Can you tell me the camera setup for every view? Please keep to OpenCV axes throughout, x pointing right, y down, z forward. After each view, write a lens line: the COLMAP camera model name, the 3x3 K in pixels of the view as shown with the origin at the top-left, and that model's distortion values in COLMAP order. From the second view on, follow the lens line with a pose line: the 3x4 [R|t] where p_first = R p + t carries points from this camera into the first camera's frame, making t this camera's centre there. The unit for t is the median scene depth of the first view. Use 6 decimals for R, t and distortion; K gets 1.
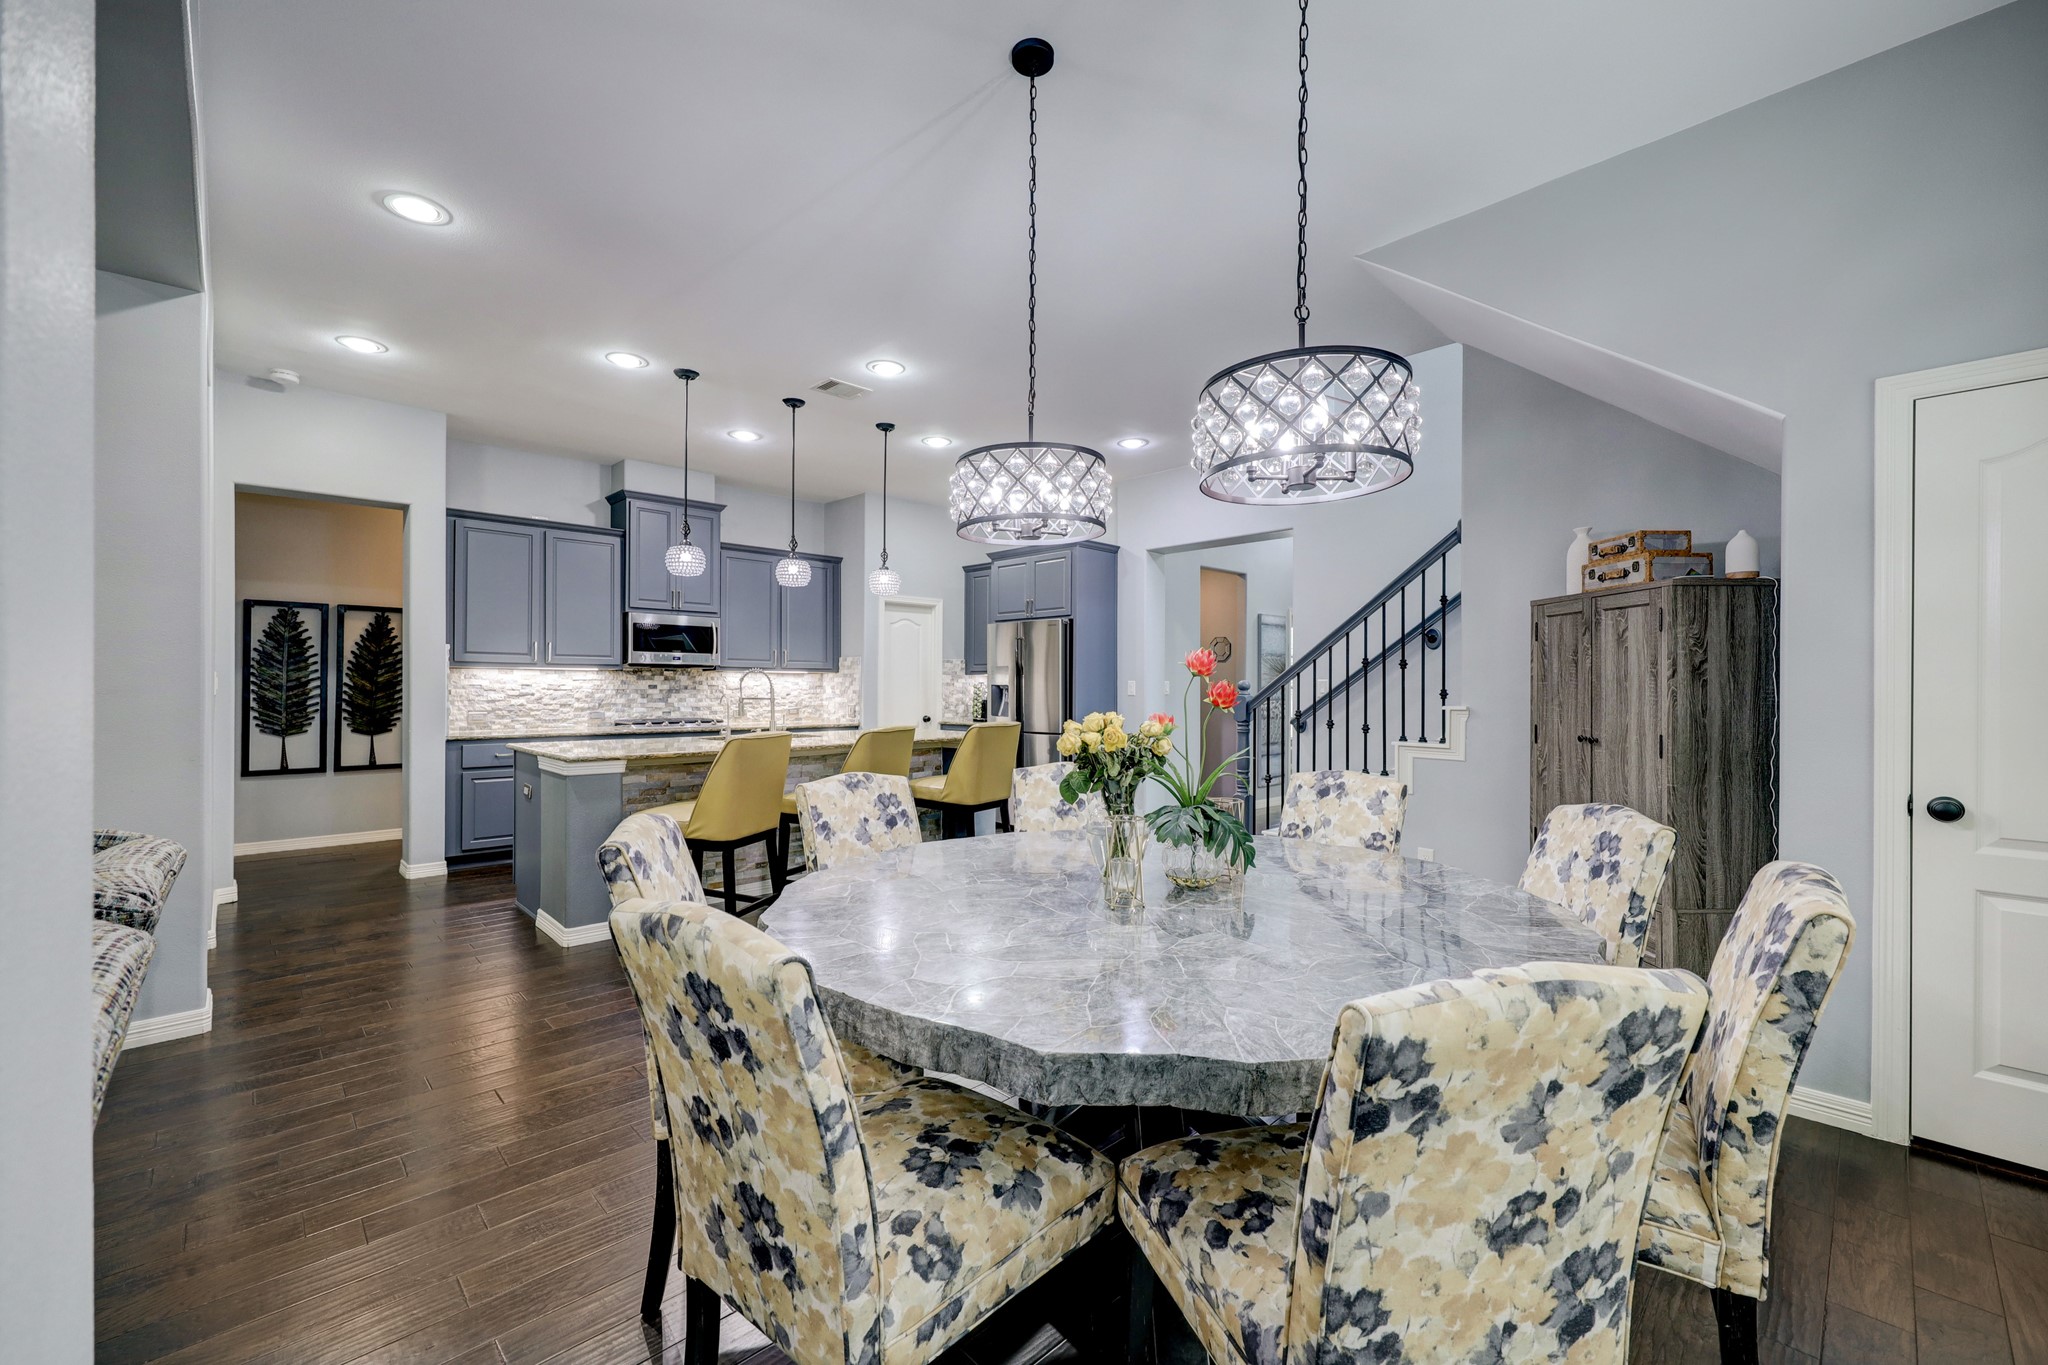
lens RADIAL K [[818.5, 0, 1024.0], [0, 818.5, 682.5], [0, 0, 1]] dist [0.000537, -0.000001]
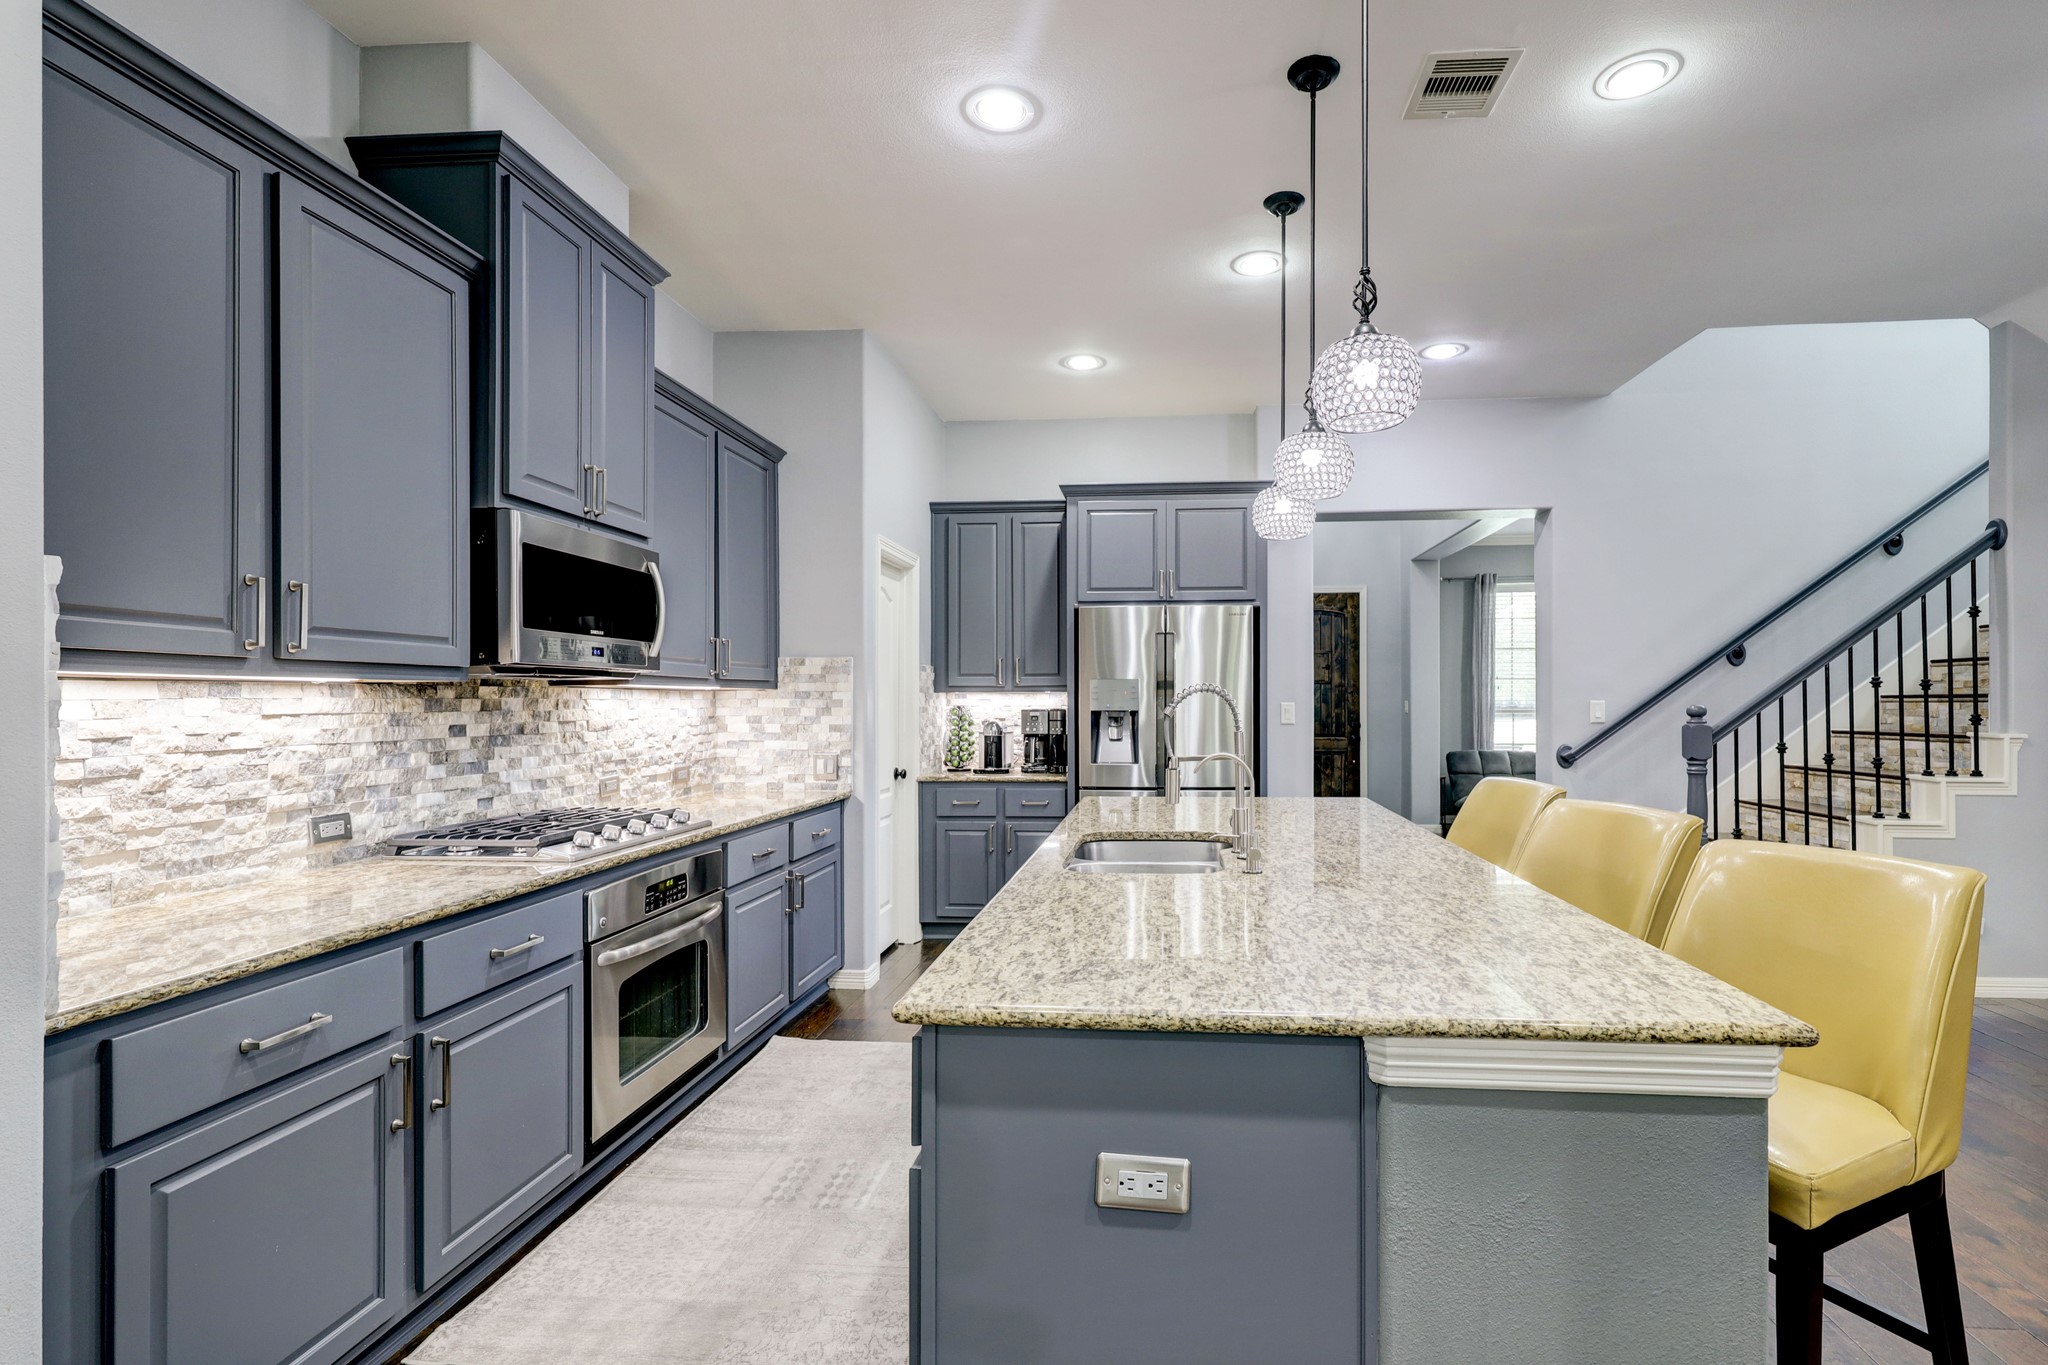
lens RADIAL K [[950.9, 0, 1061.9], [0, 950.9, 693.0], [0, 0, 1]] dist [0.001803, 0.000157]
pose [[0.751911, -0.001035, 0.659264, -0.540332], [0.003065, 0.999993, -0.001926, -0.009349], [-0.659257, 0.003468, 0.751909, 0.534986]]
